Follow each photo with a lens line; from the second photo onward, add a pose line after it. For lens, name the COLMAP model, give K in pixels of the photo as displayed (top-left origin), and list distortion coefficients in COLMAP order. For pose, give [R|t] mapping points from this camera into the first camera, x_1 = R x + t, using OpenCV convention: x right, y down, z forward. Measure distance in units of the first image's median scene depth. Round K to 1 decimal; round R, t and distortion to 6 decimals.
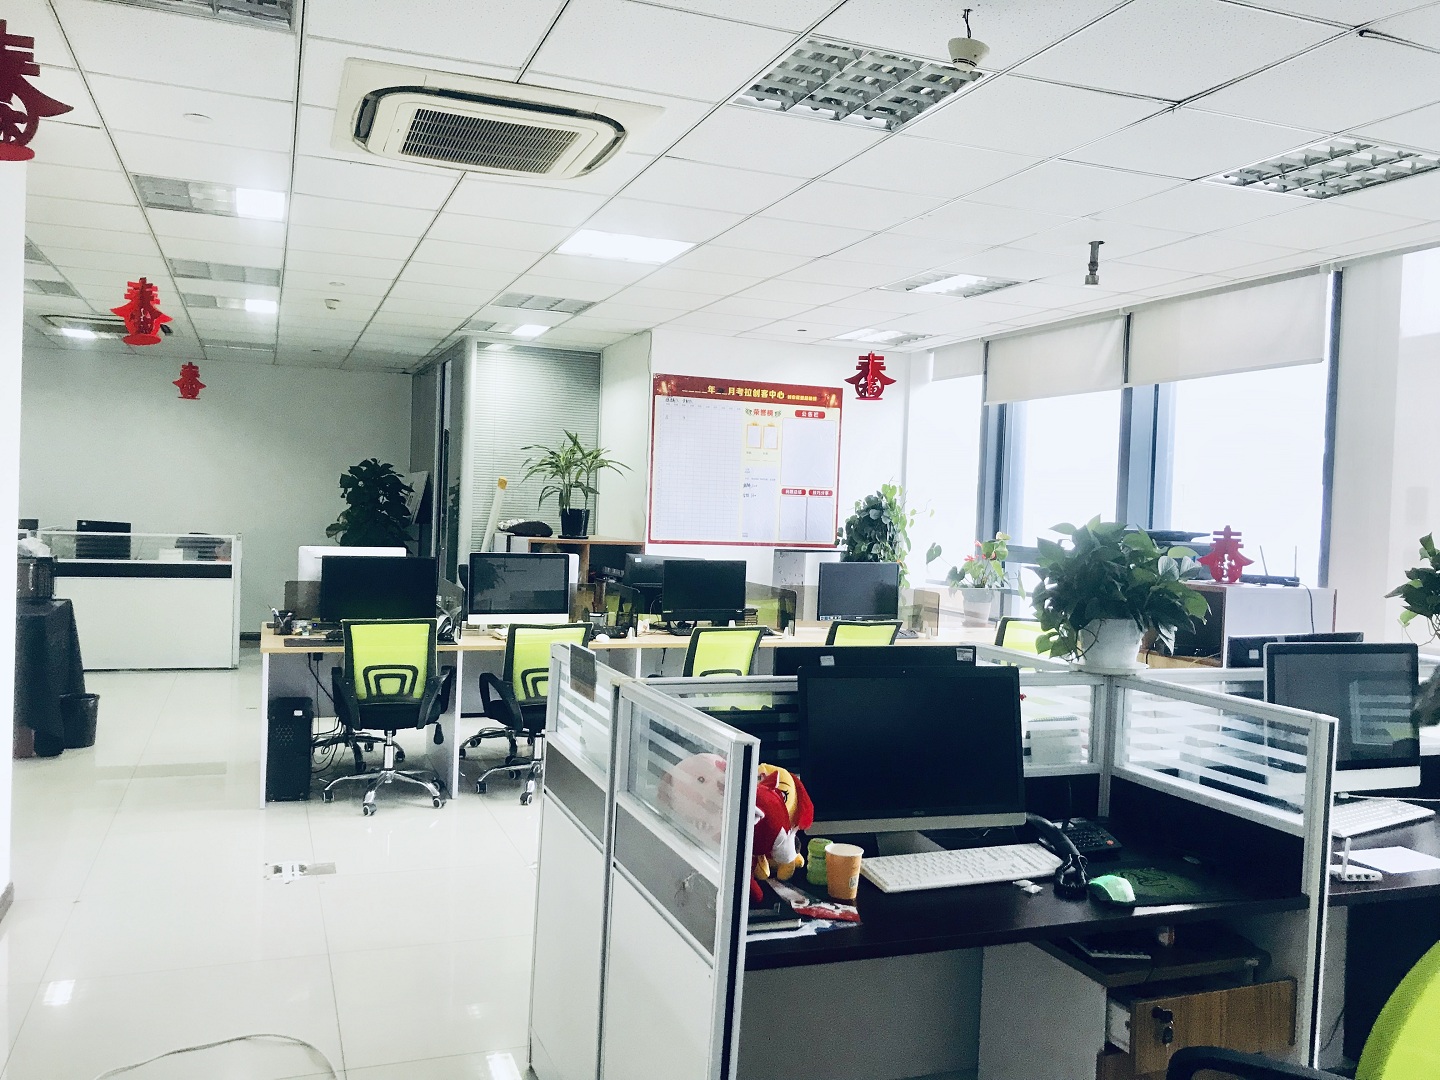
lens RADIAL K [[1192.8, 0, 720.8], [0, 1192.8, 535.4], [0, 0, 1]] dist [0.020302, 0.019483]
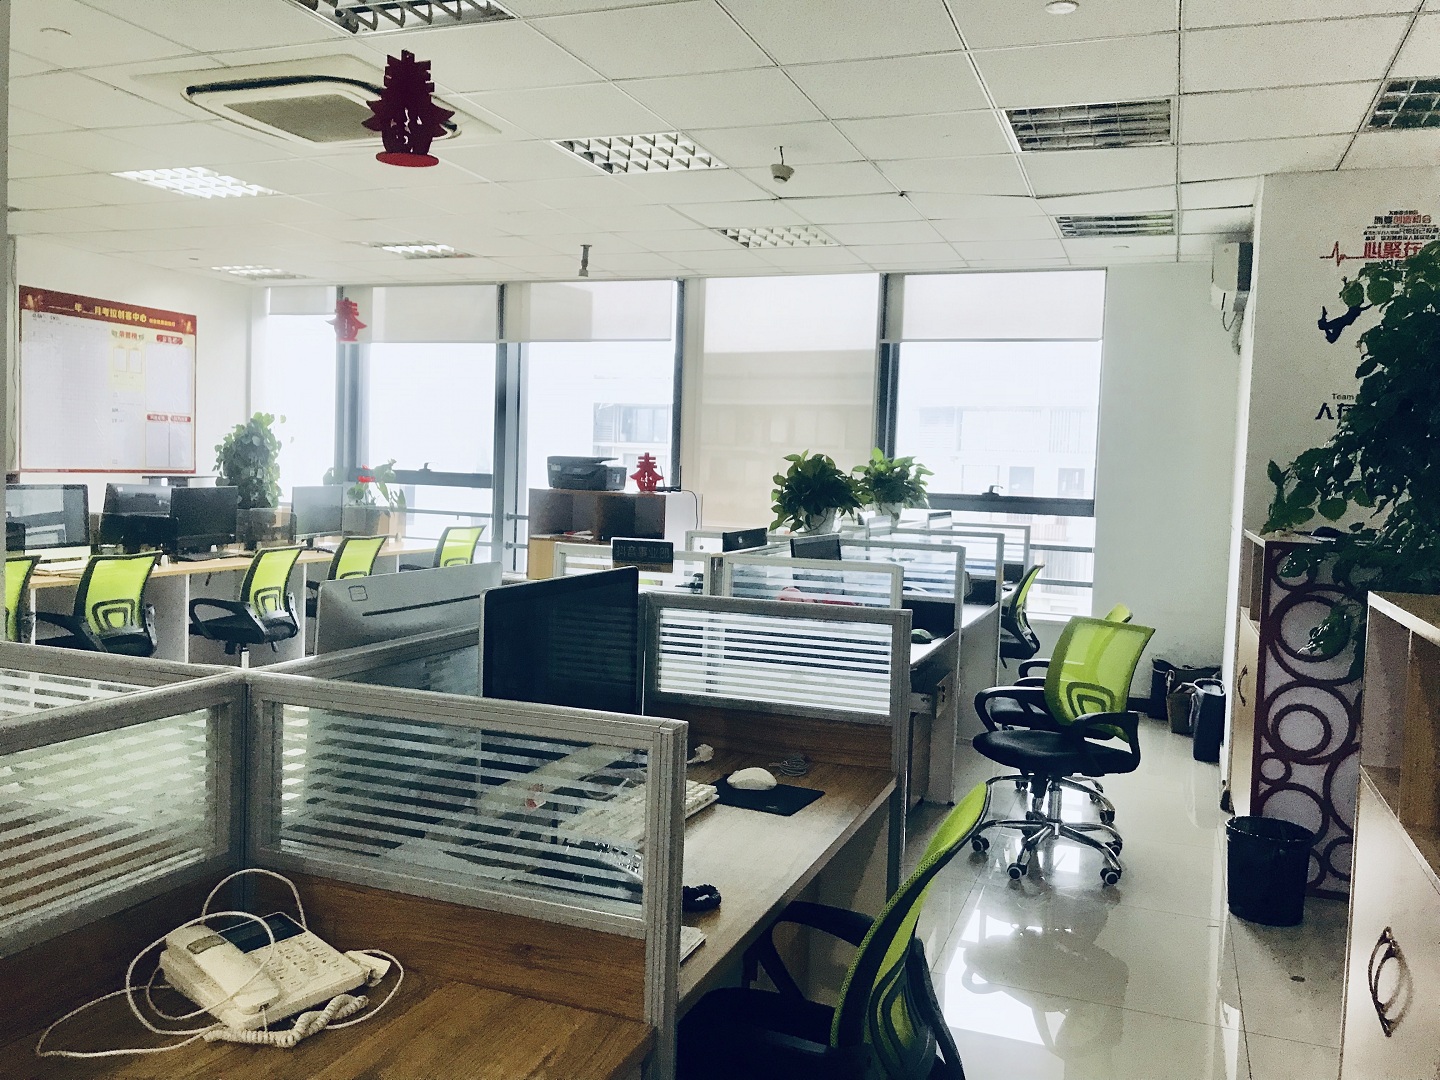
lens RADIAL K [[1192.8, 0, 718.8], [0, 1192.8, 542.5], [0, 0, 1]] dist [0.020302, 0.019483]
pose [[0.669664, -0.061751, 0.740093, -0.386304], [0.005818, 0.996943, 0.077917, -0.007898], [-0.742641, -0.047872, 0.667976, -0.023175]]
